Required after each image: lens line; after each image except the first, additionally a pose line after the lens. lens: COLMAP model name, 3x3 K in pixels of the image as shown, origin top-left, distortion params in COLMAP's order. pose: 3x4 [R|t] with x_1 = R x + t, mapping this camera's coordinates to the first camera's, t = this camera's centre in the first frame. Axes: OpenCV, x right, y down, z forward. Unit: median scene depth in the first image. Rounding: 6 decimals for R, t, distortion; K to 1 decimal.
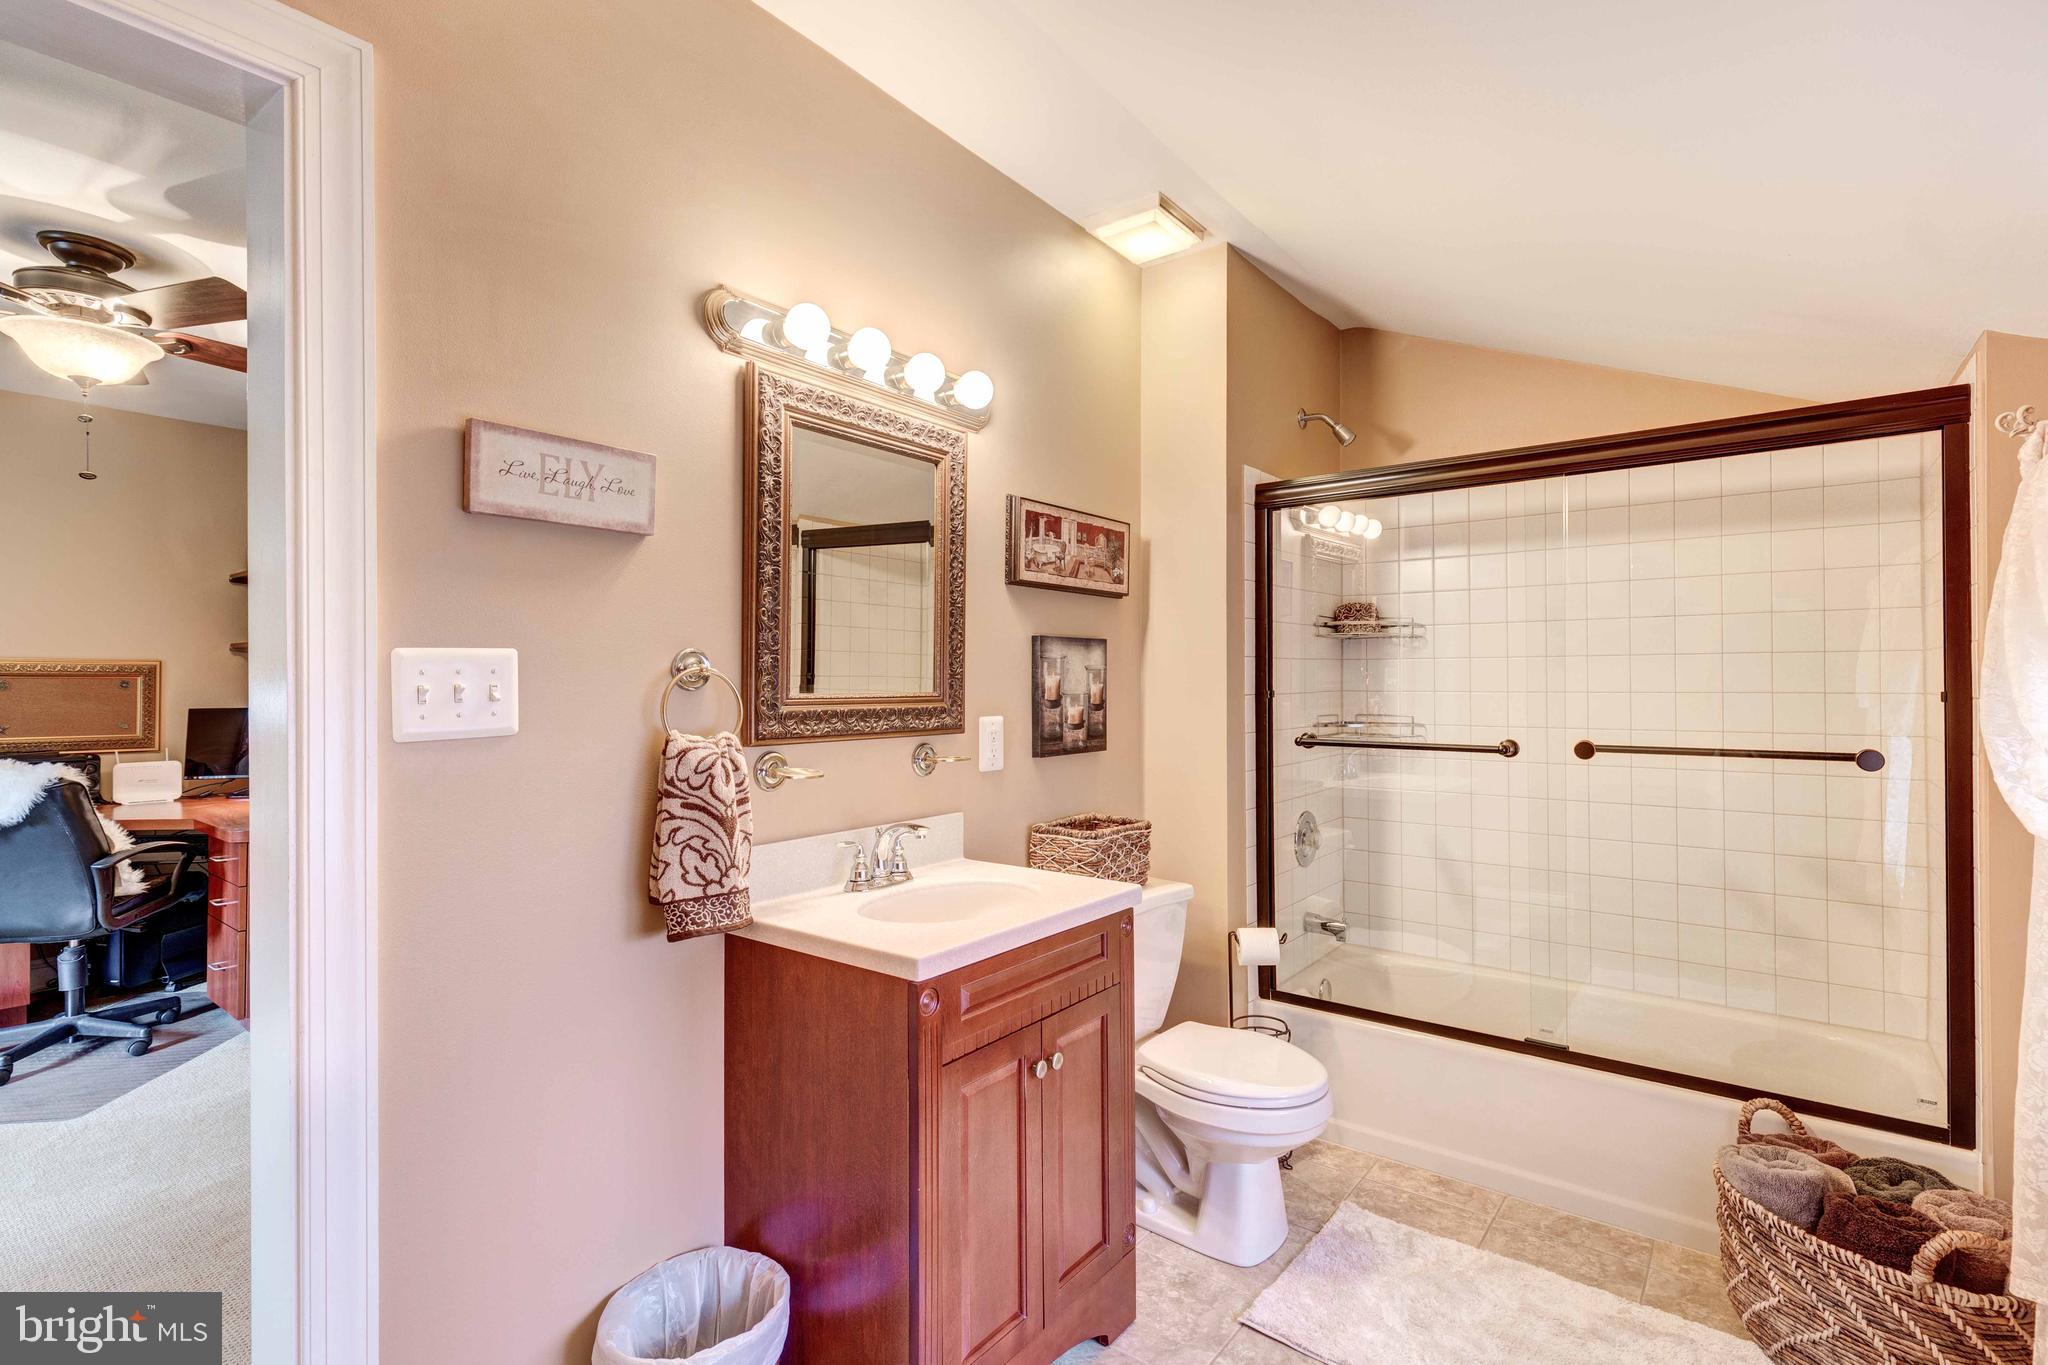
lens RADIAL K [[967.2, 0, 1030.4], [0, 967.2, 674.1], [0, 0, 1]] dist [0.001885, 0.000466]
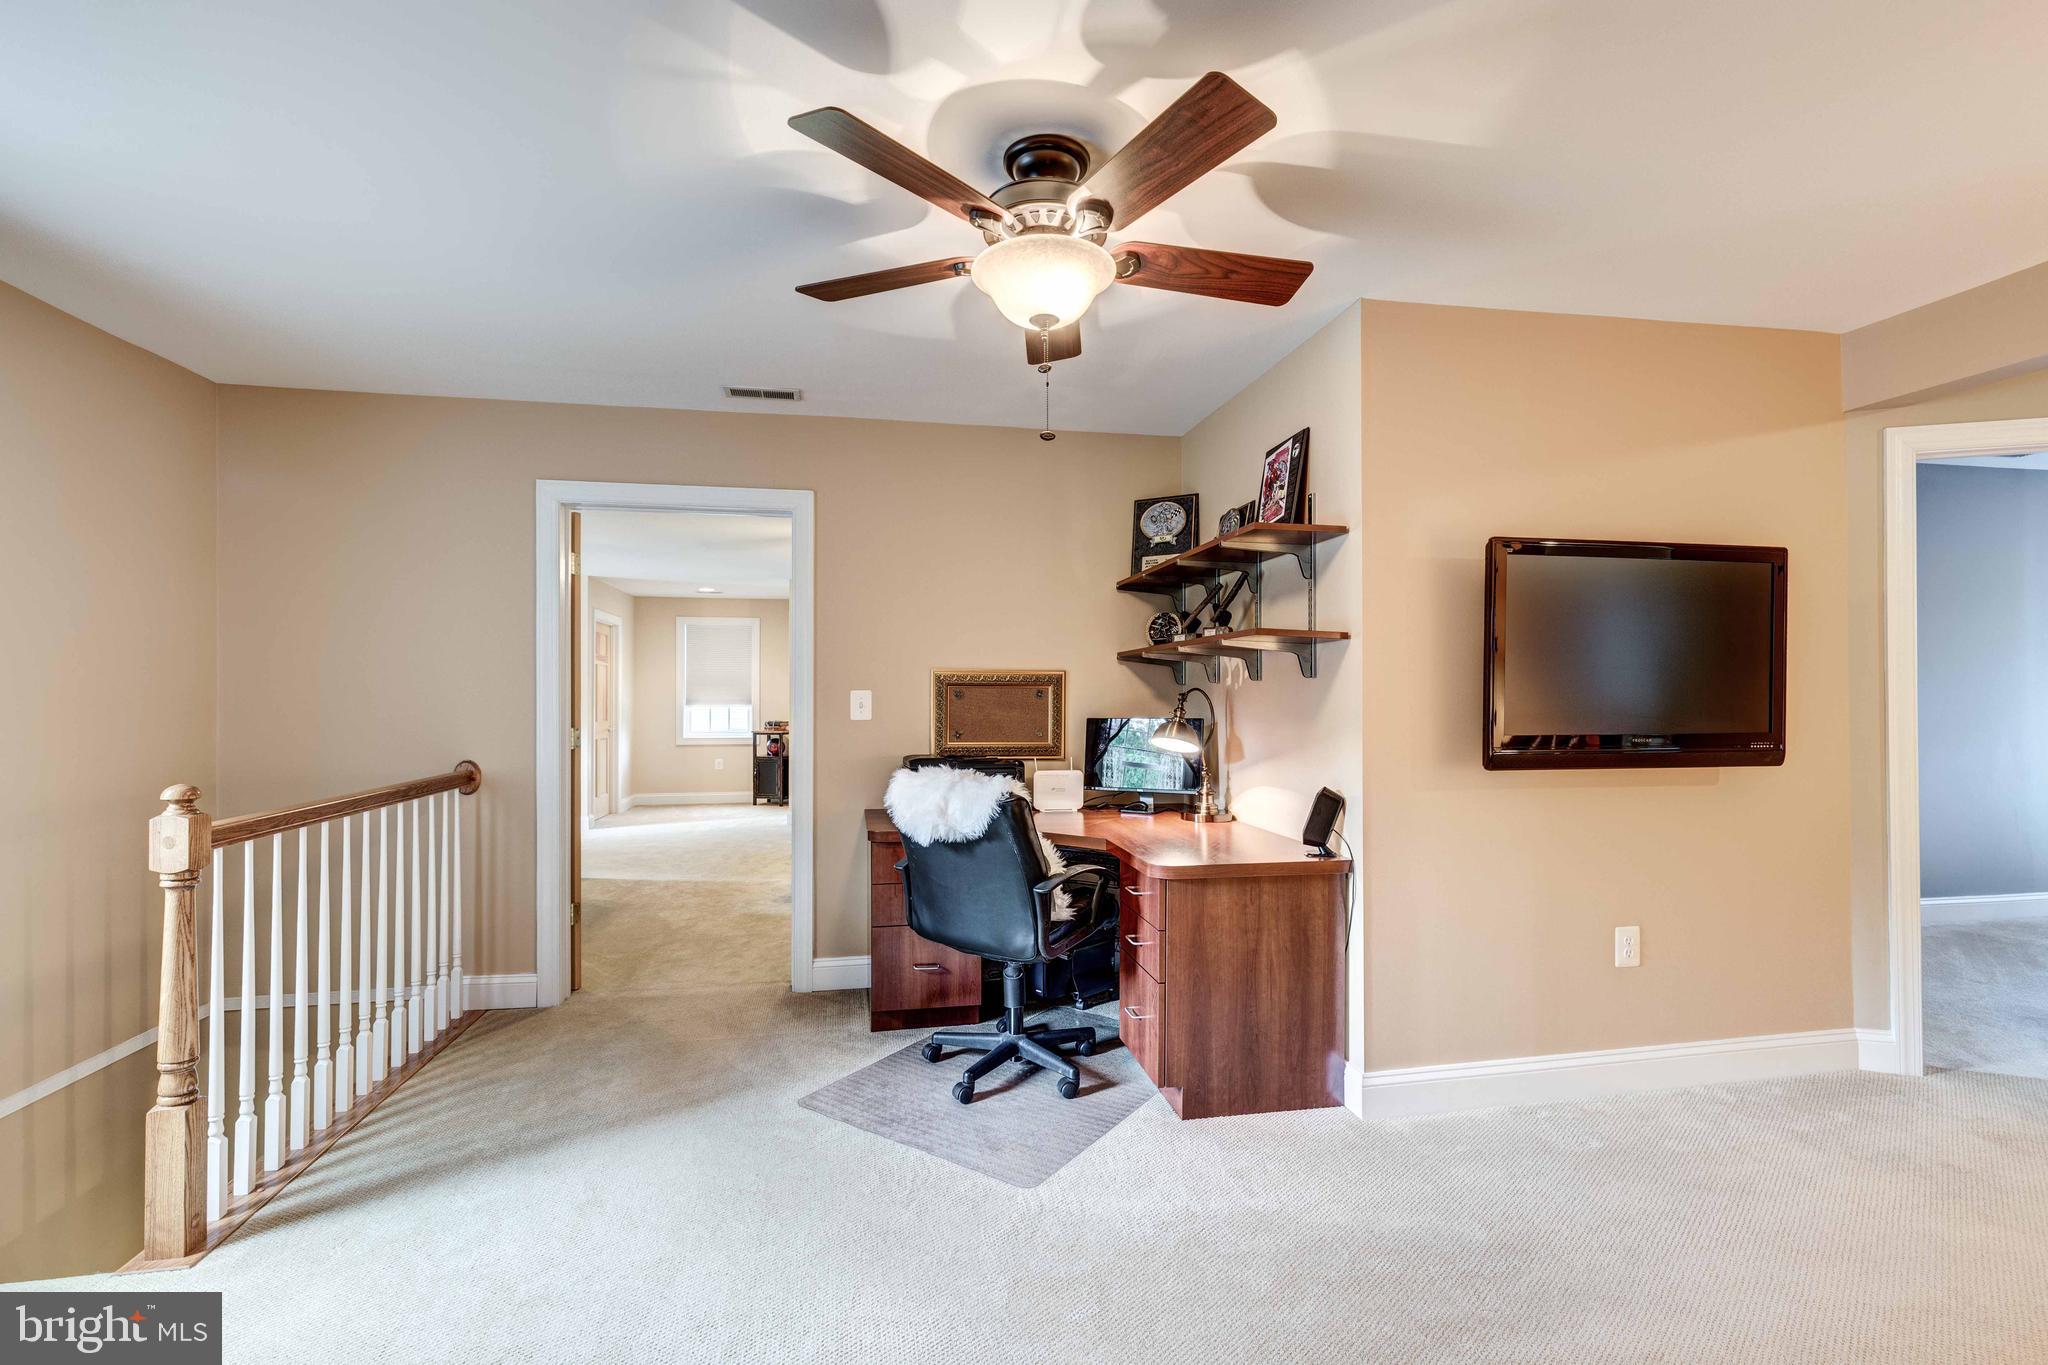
lens RADIAL K [[925.5, 0, 1001.9], [0, 925.5, 680.0], [0, 0, 1]] dist [0.000216, -0.000084]
pose [[0.732176, -0.009104, -0.681055, -0.365145], [0.002959, 0.999944, -0.010186, 0.007851], [0.681109, 0.005443, 0.732161, 0.313135]]
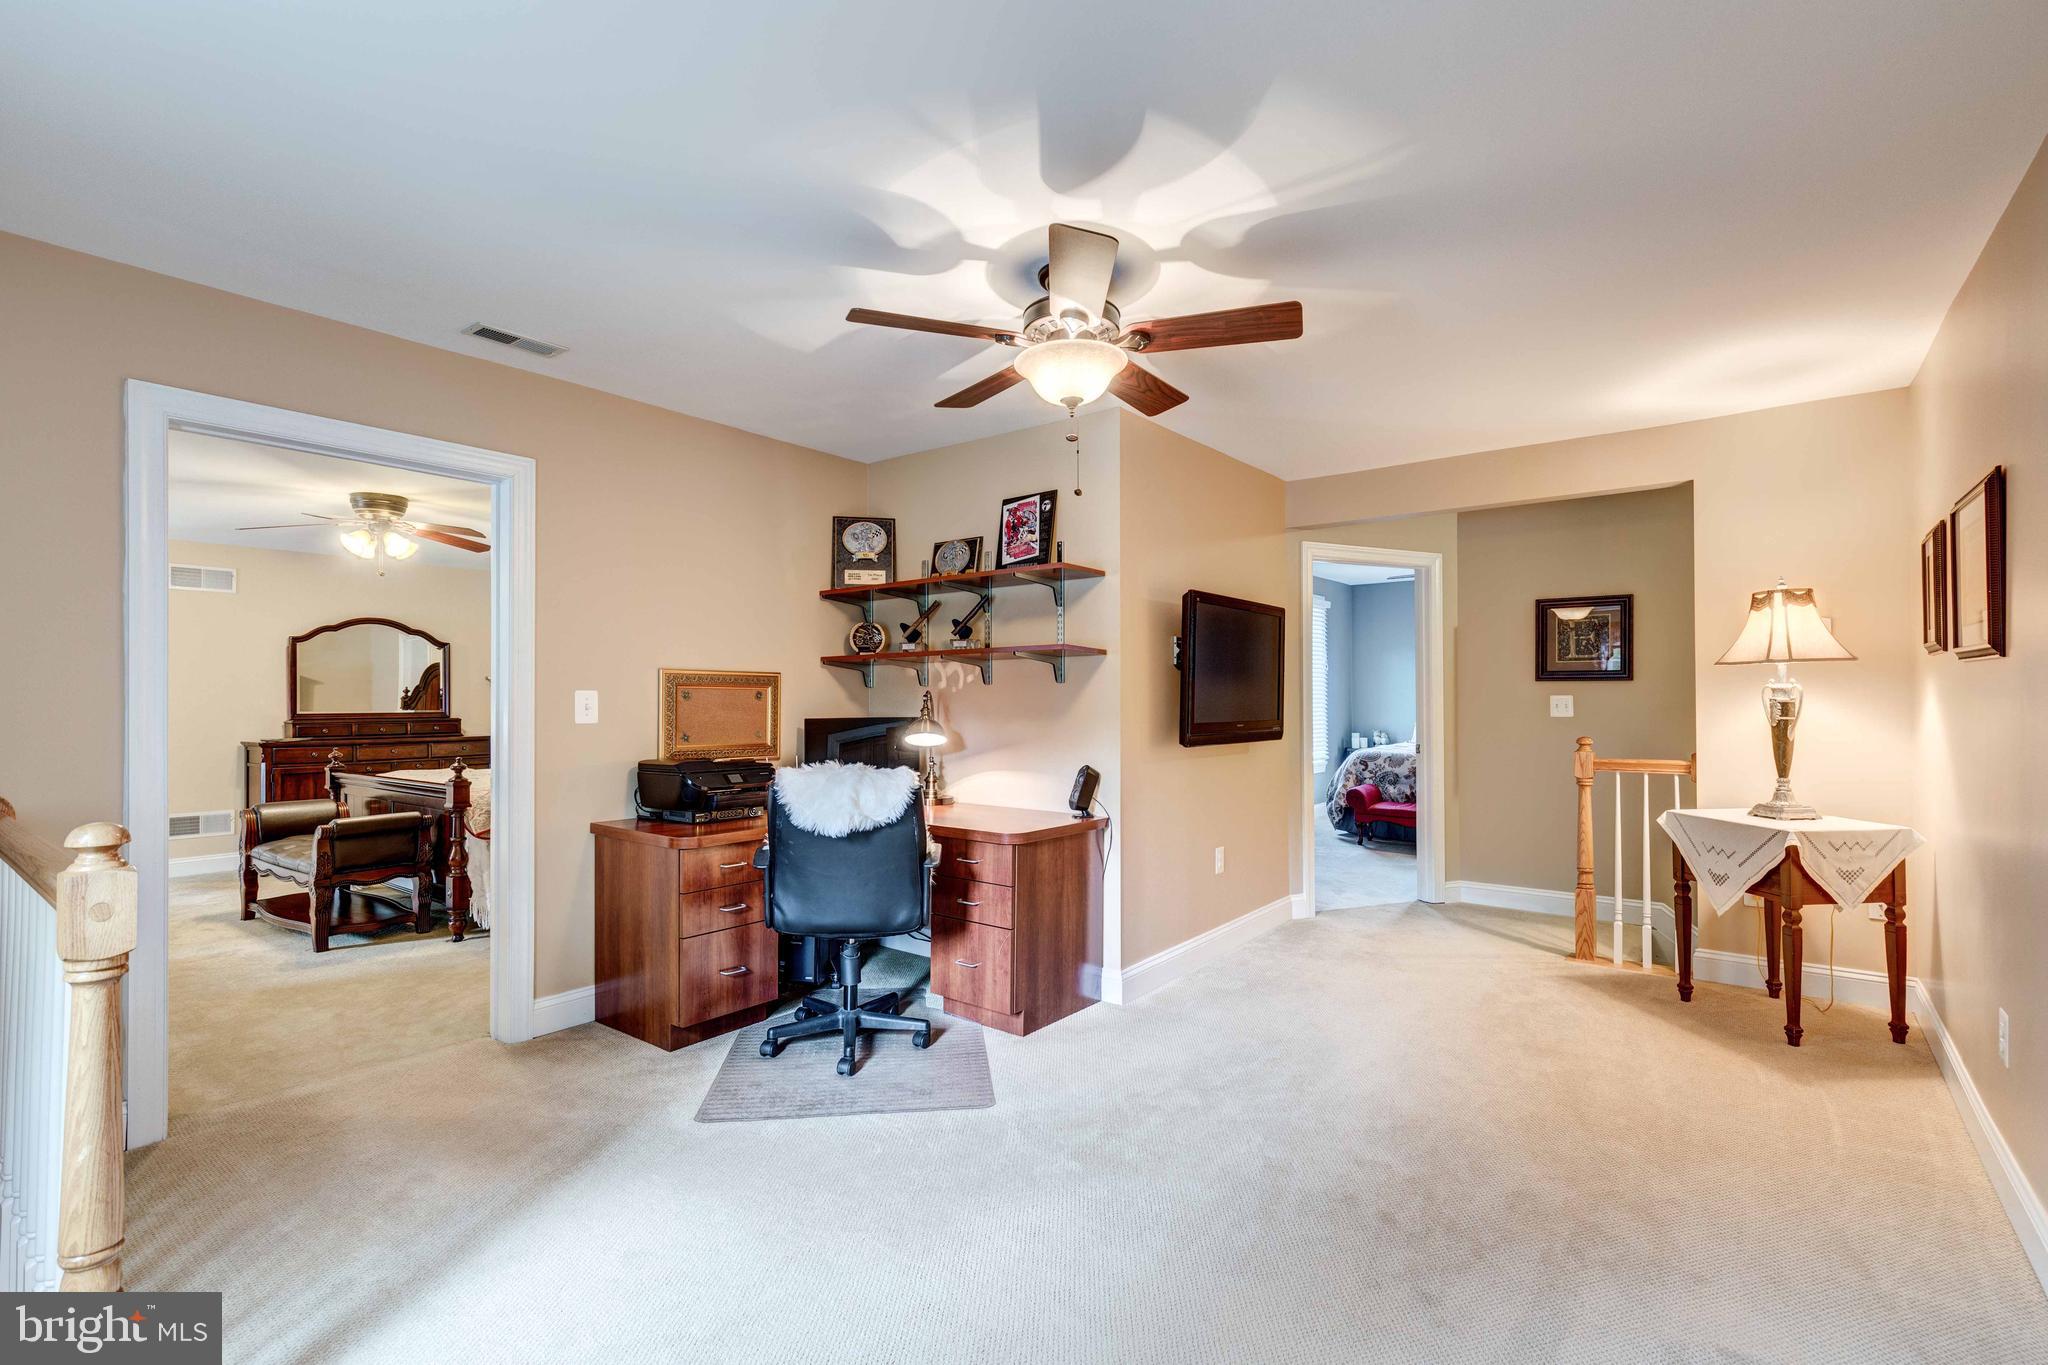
lens RADIAL K [[937.7, 0, 1024.0], [0, 937.7, 682.5], [0, 0, 1]] dist [-0.002094, -0.000701]
pose [[0.999824, 0.001762, -0.018687, -0.786281], [-0.002020, 0.999902, -0.013822, 0.013266], [0.018661, 0.013858, 0.999730, -0.011914]]
